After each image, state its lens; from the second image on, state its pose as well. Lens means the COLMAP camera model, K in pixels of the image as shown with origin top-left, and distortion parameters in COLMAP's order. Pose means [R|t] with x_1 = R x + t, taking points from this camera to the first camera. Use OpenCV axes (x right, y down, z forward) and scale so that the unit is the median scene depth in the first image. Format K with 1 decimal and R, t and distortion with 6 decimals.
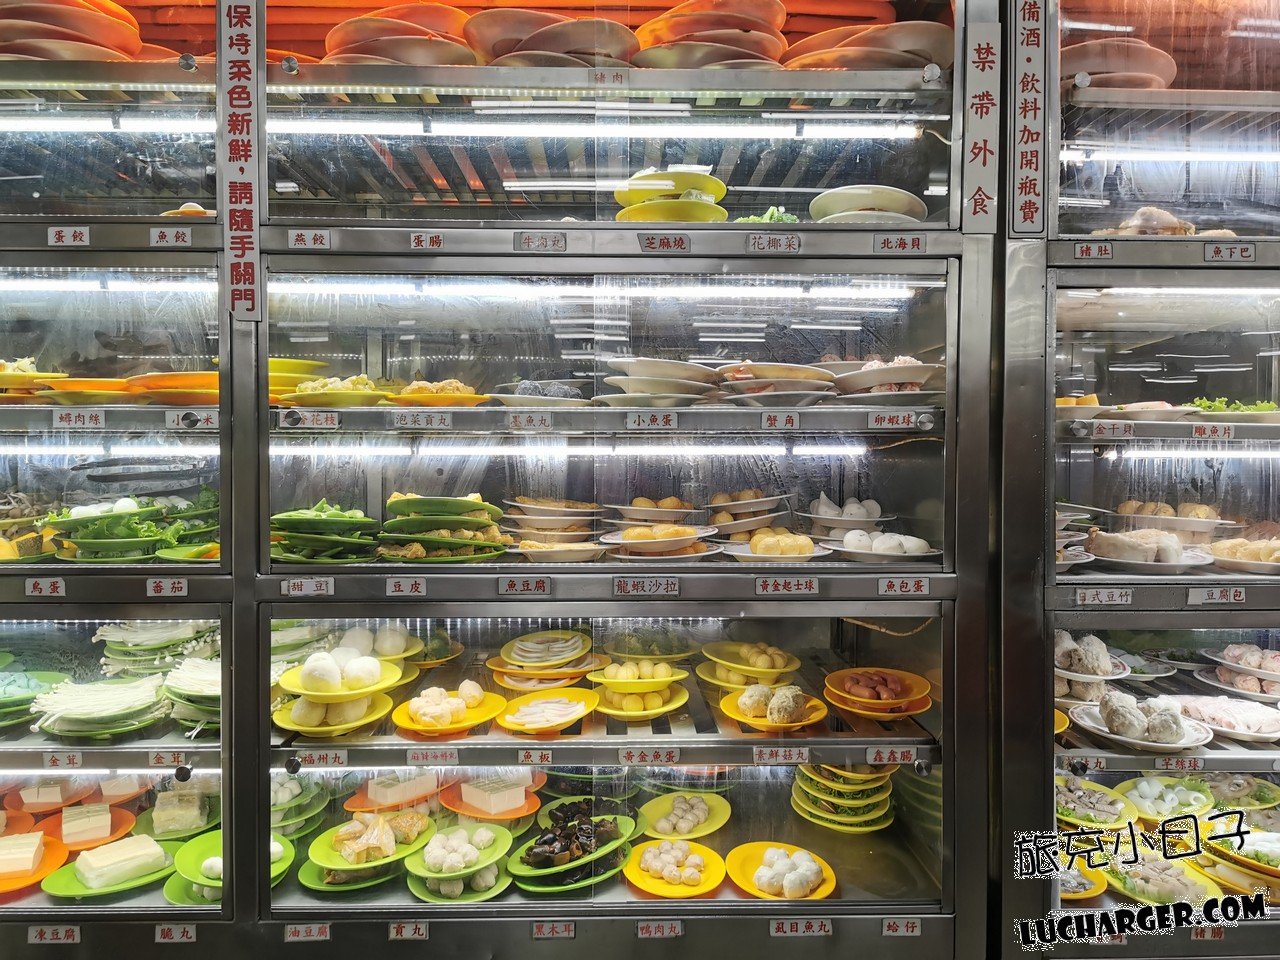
lens RADIAL K [[1000.3, 0, 640.0], [0, 1000.3, 480.0], [0, 0, 1]] dist [0.093188, -0.160270]
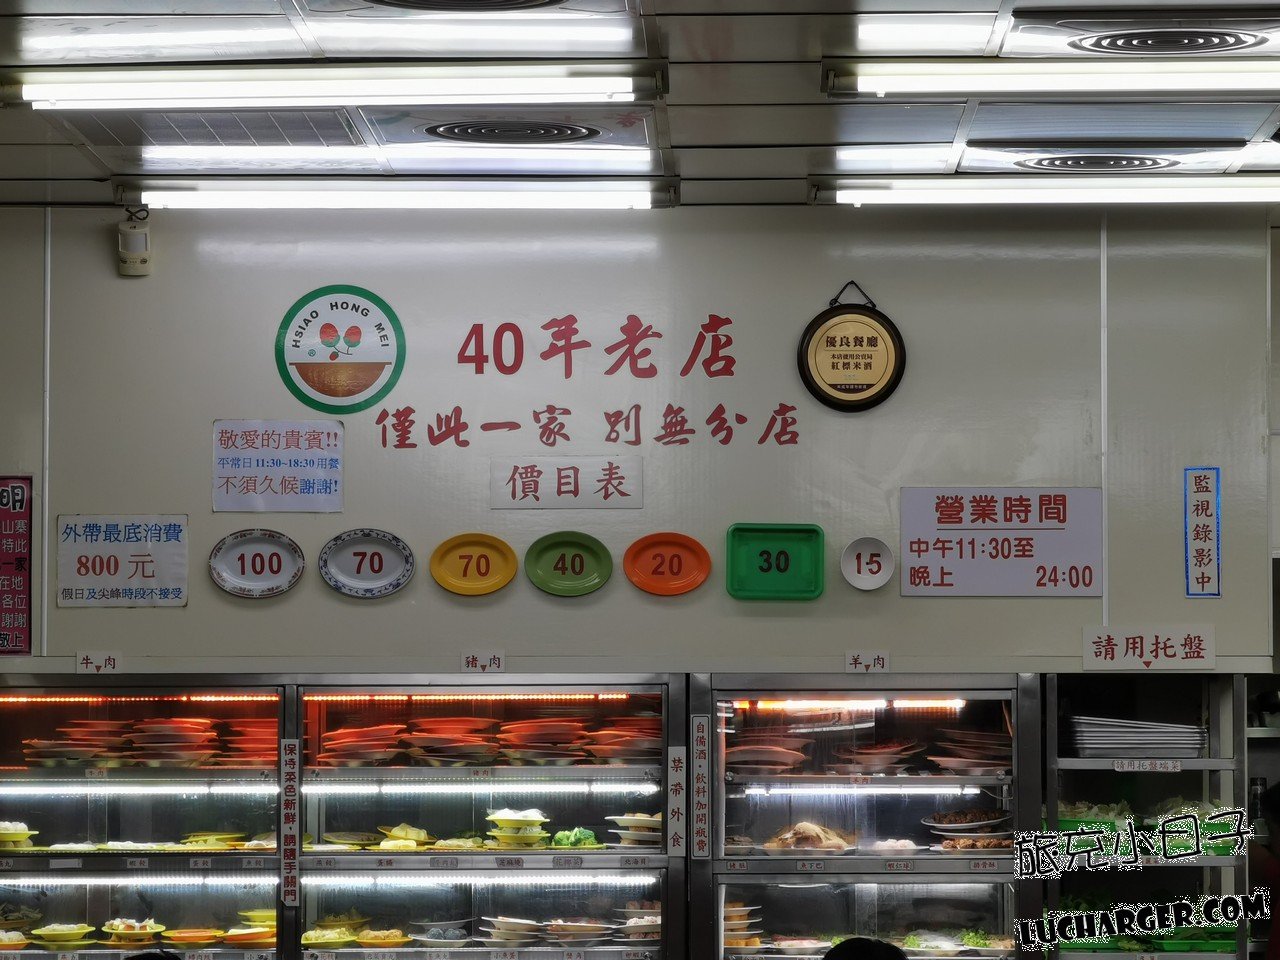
lens RADIAL K [[5036.4, 0, 640.0], [0, 5036.4, 480.0], [0, 0, 1]] dist [-0.015027, 0.052863]
pose [[0.999094, -0.007743, -0.041845, 0.667963], [0.003699, 0.995386, -0.095881, -0.042625], [0.042394, 0.095639, 0.994513, -8.434101]]
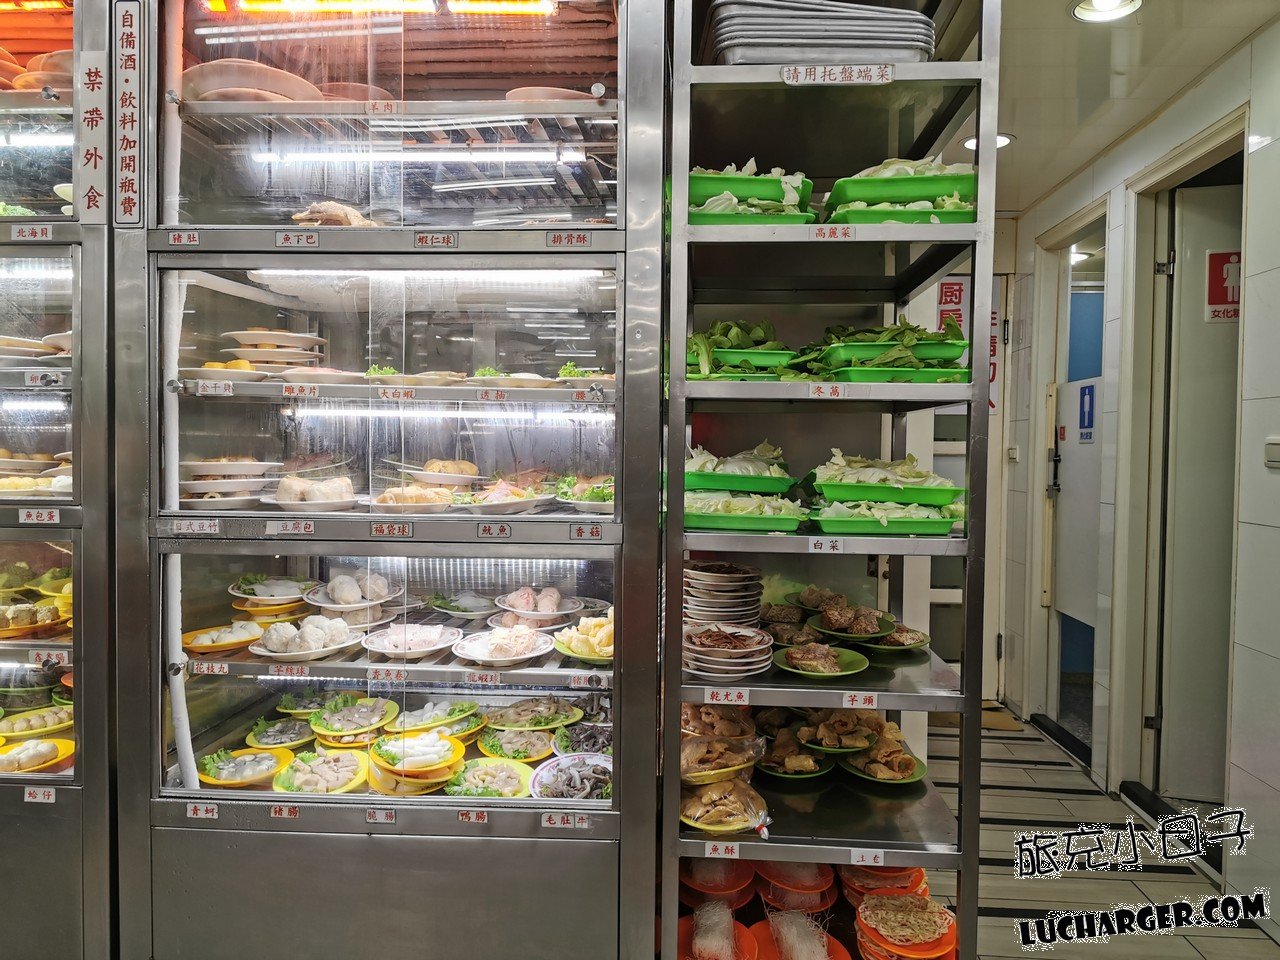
lens RADIAL K [[976.9, 0, 640.0], [0, 976.9, 480.0], [0, 0, 1]] dist [0.003864, -0.011956]
pose [[0.996974, 0.013256, -0.076601, 1.084615], [-0.012898, 0.999903, 0.005170, 0.047736], [0.076662, -0.004167, 0.997048, -0.116201]]
